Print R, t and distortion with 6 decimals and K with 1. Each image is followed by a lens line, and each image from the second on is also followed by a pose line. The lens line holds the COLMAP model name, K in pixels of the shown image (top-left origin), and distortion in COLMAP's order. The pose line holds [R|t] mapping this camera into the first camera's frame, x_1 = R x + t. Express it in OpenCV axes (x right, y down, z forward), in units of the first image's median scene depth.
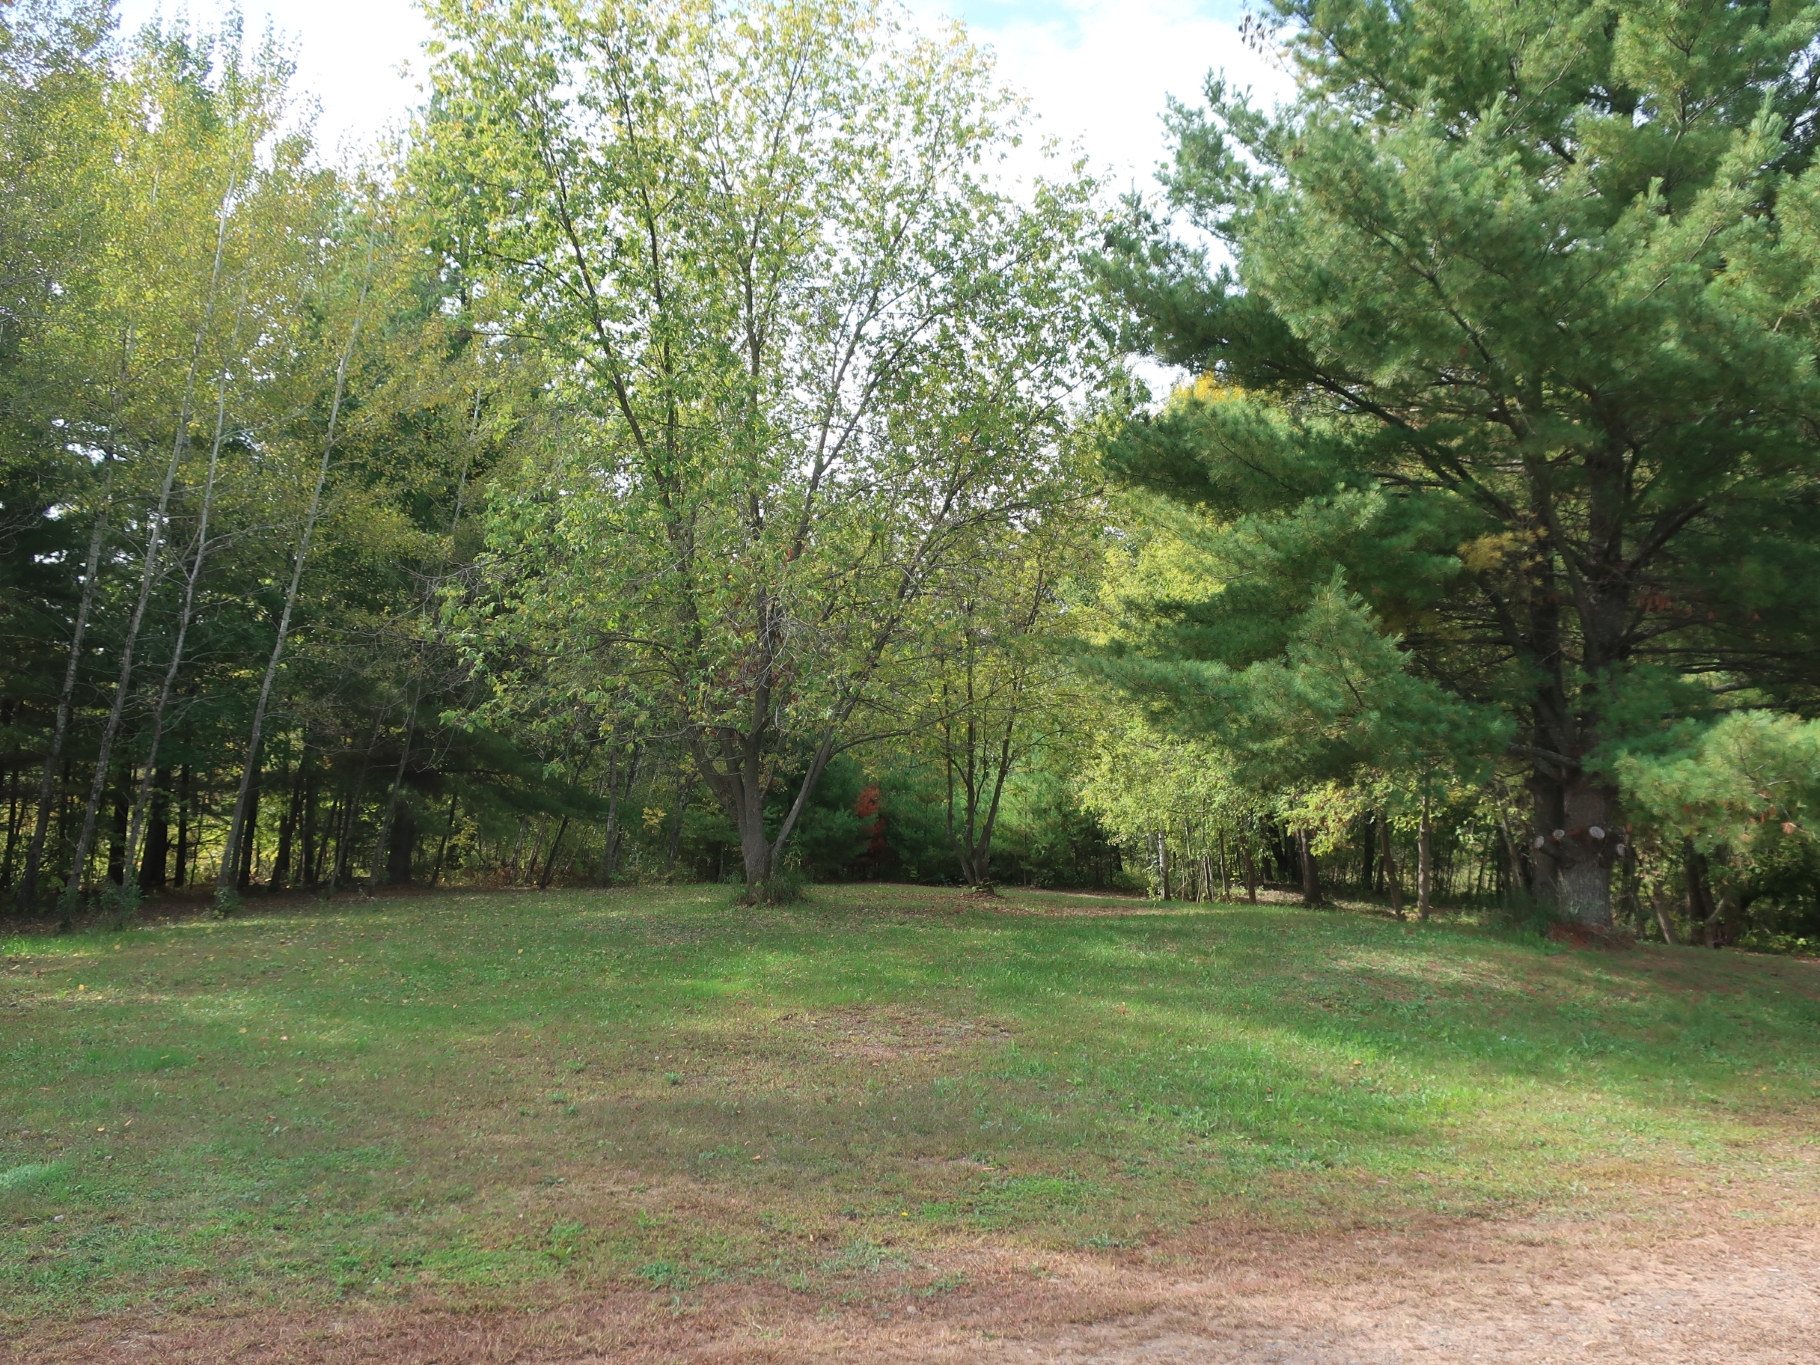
lens RADIAL K [[1627.9, 0, 910.0], [0, 1627.9, 682.5], [0, 0, 1]] dist [-0.004629, 0.020675]
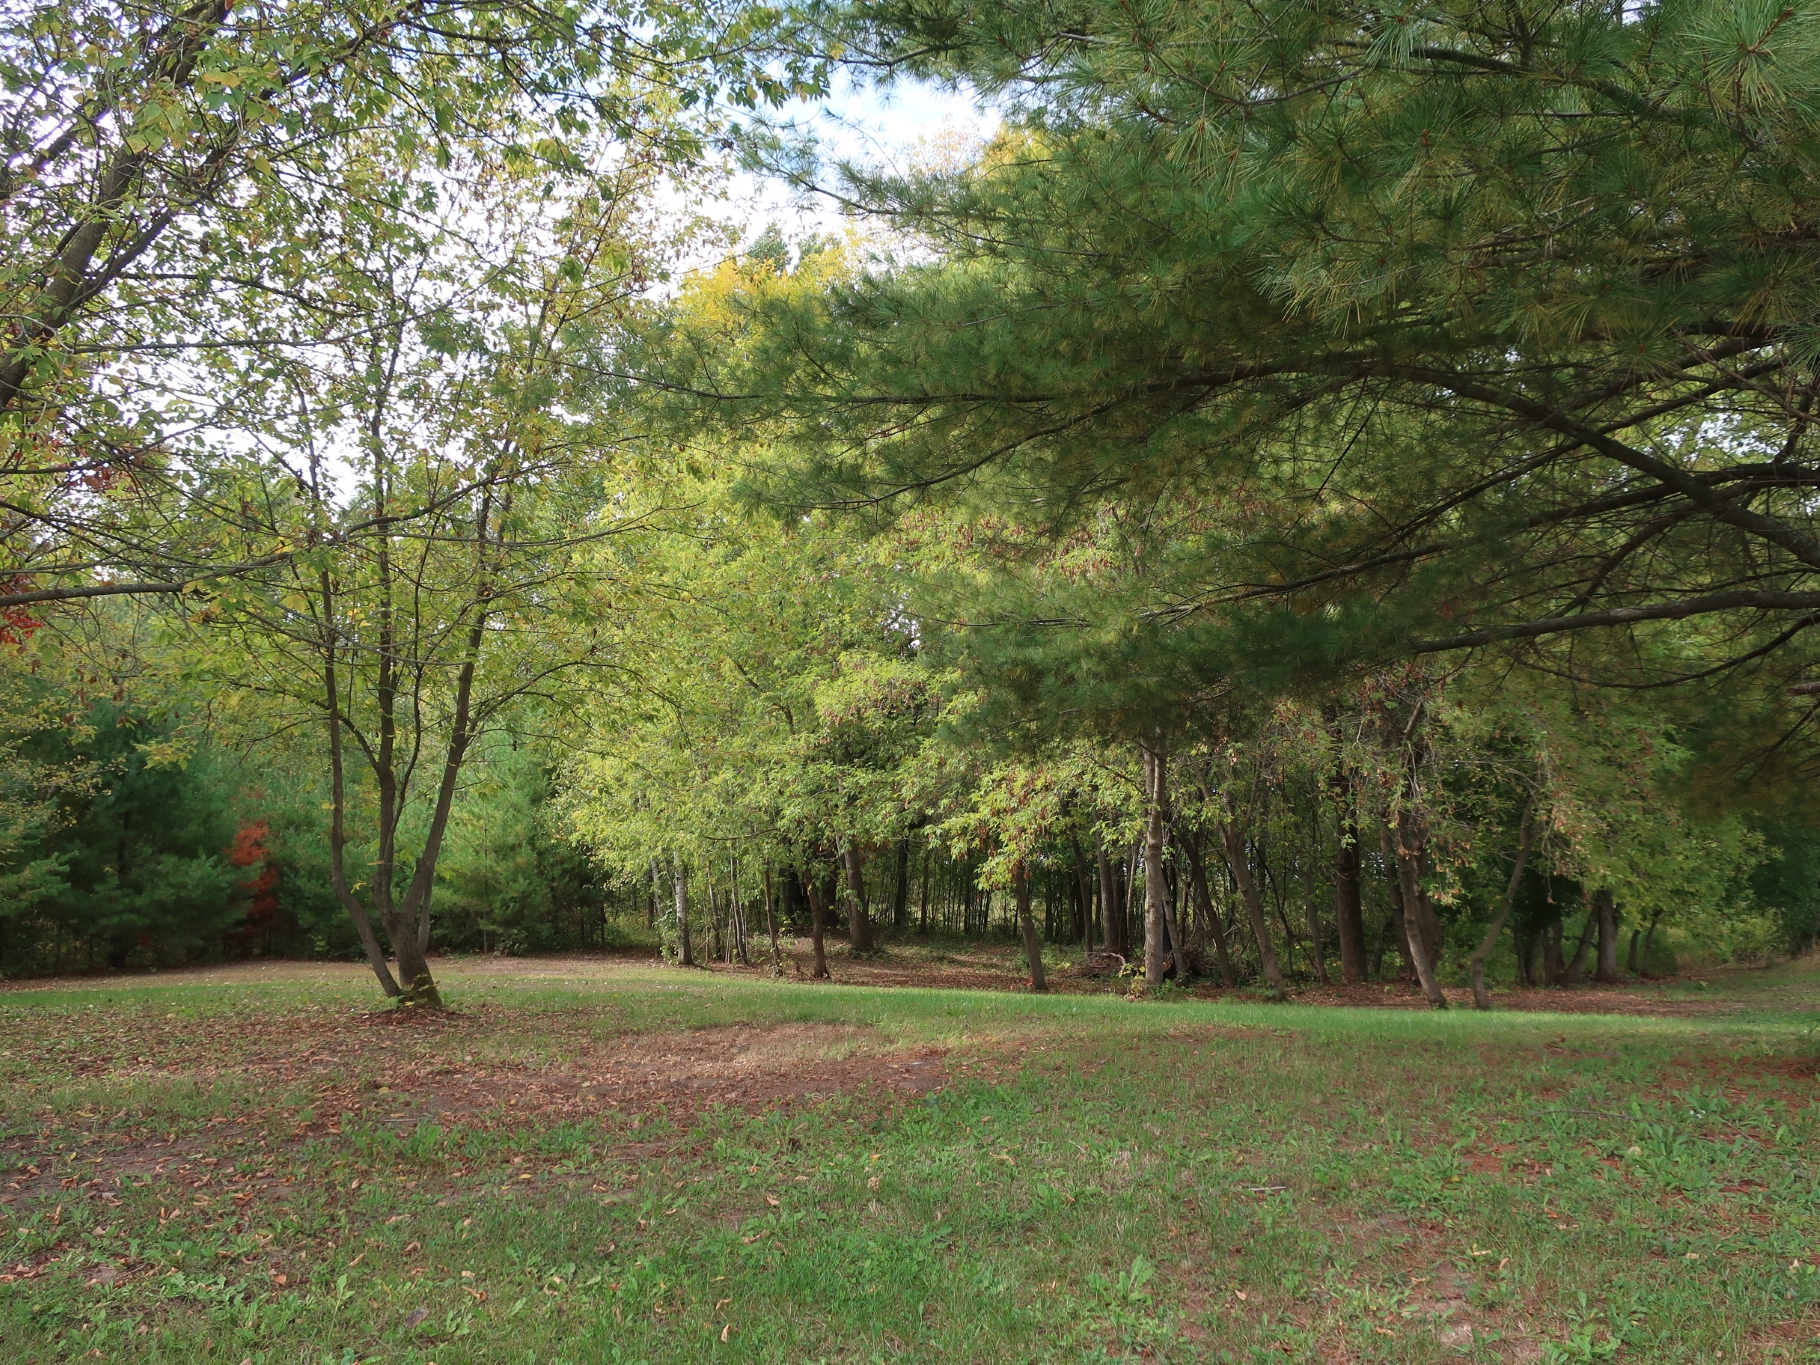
lens RADIAL K [[1627.9, 0, 910.0], [0, 1627.9, 682.5], [0, 0, 1]] dist [-0.004629, 0.020675]
pose [[0.944769, -0.007020, 0.327661, 0.015320], [0.015468, 0.999612, -0.023183, 0.029181], [-0.327371, 0.026971, 0.944511, 0.299218]]
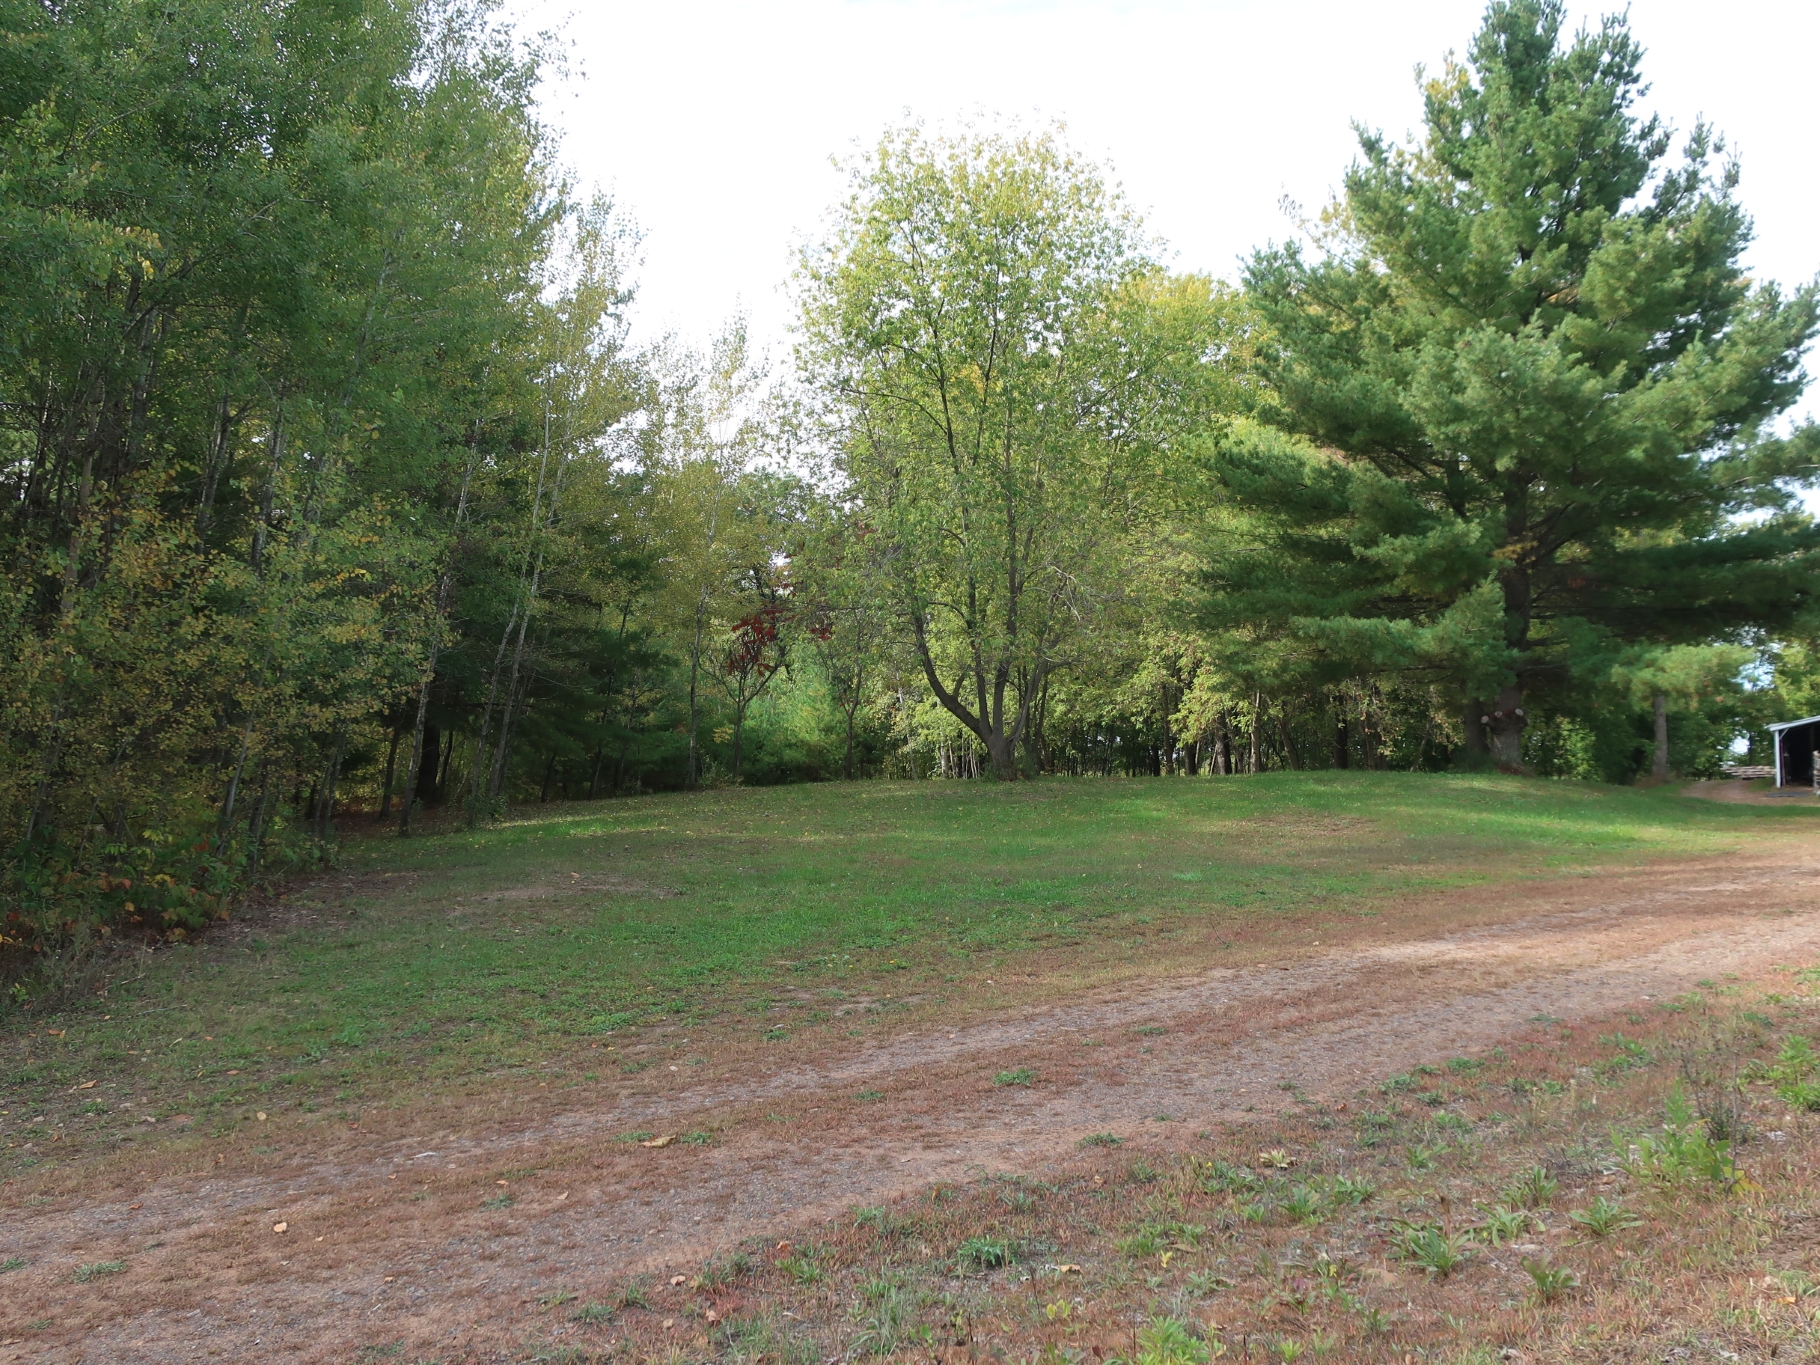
lens RADIAL K [[1627.9, 0, 910.0], [0, 1627.9, 682.5], [0, 0, 1]] dist [-0.004629, 0.020675]
pose [[0.943762, -0.024574, 0.329710, -0.299711], [0.009945, 0.998893, 0.045983, -0.010134], [-0.330475, -0.040118, 0.942962, -0.165050]]
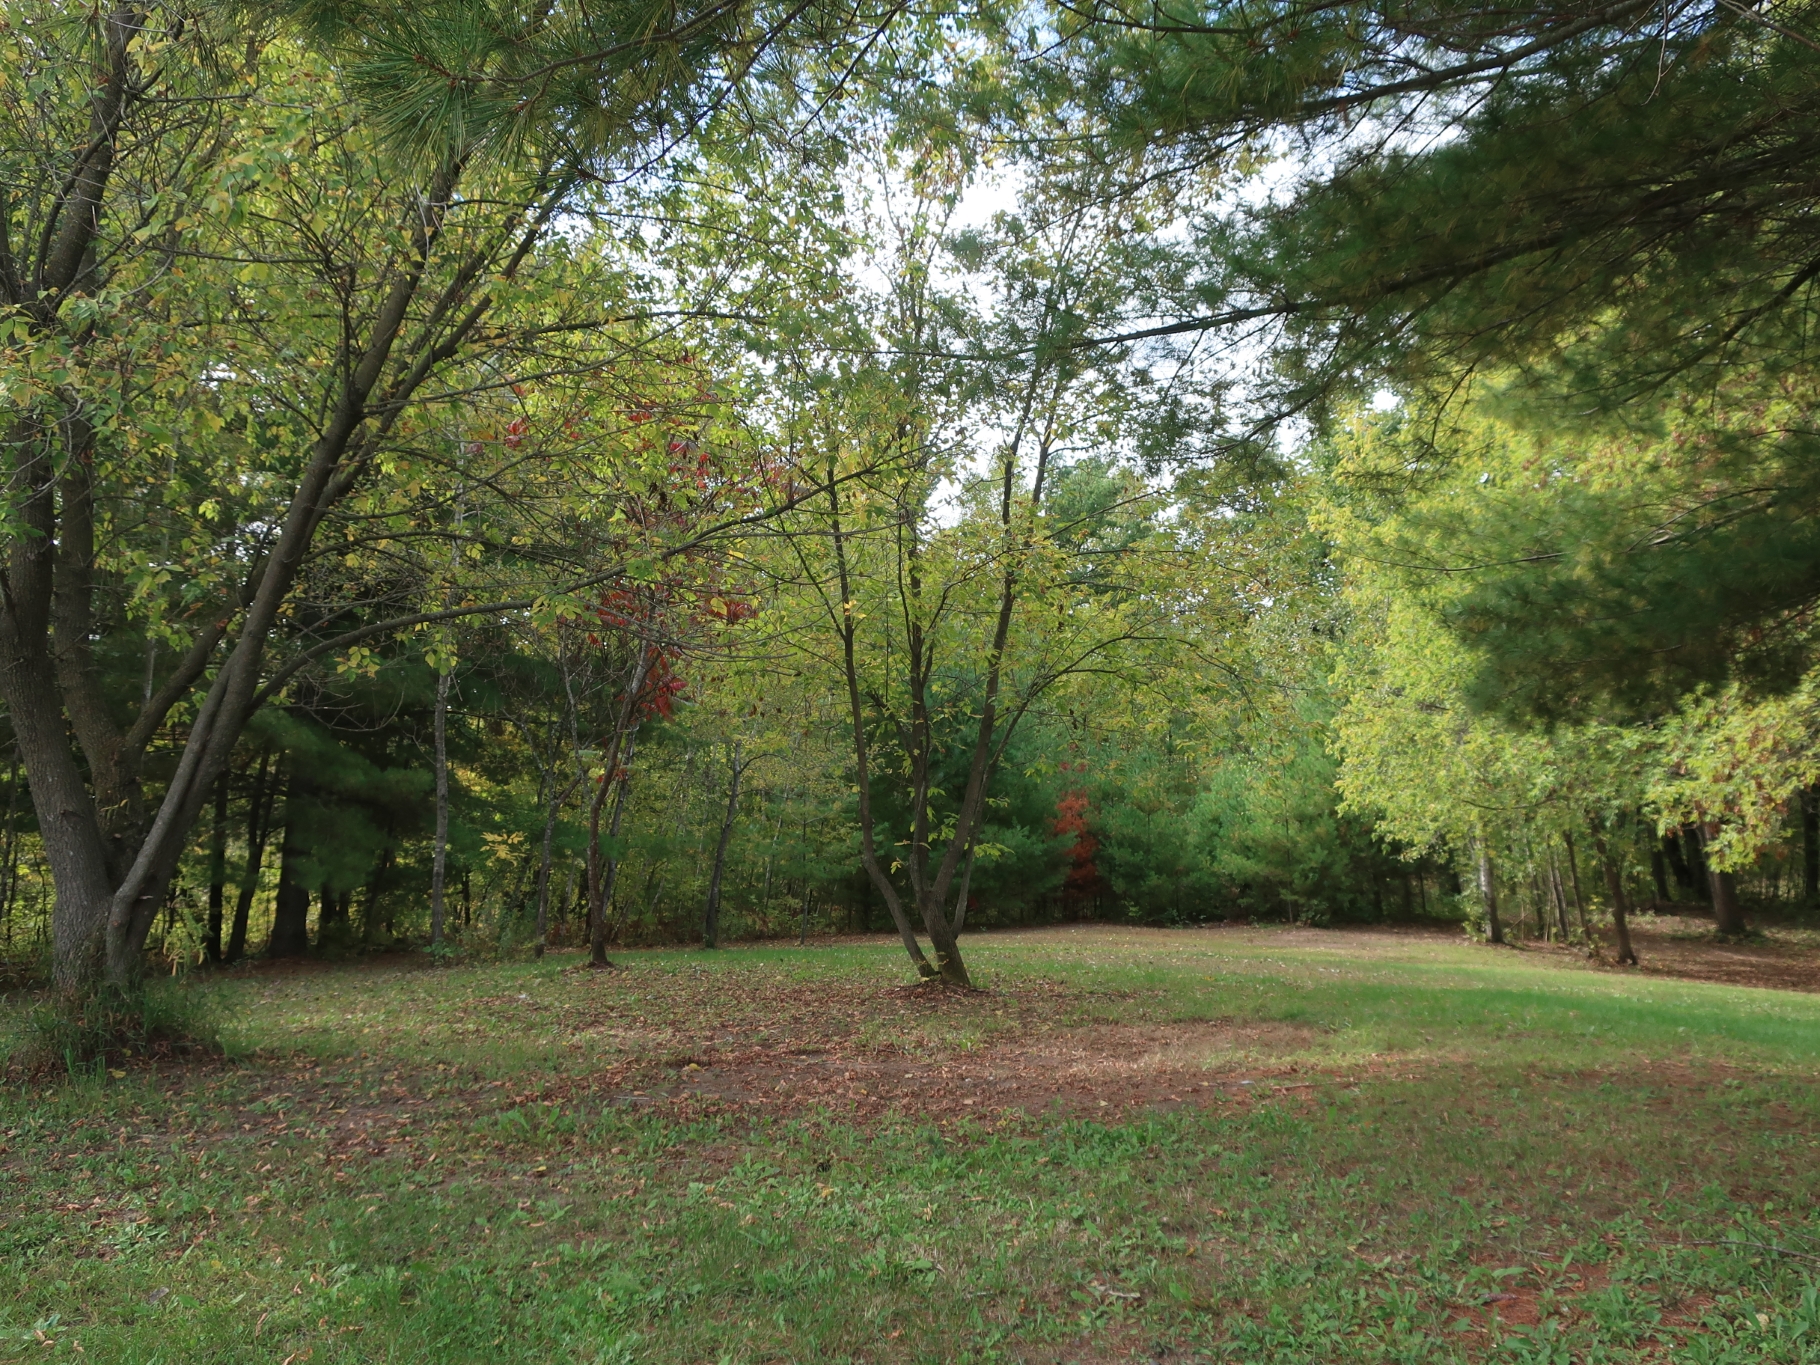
lens RADIAL K [[1627.9, 0, 910.0], [0, 1627.9, 682.5], [0, 0, 1]] dist [-0.004629, 0.020675]
pose [[0.974263, -0.060951, -0.217016, 0.080469], [0.057433, 0.998096, -0.022487, 0.030302], [0.217974, 0.009444, 0.975909, 0.308858]]
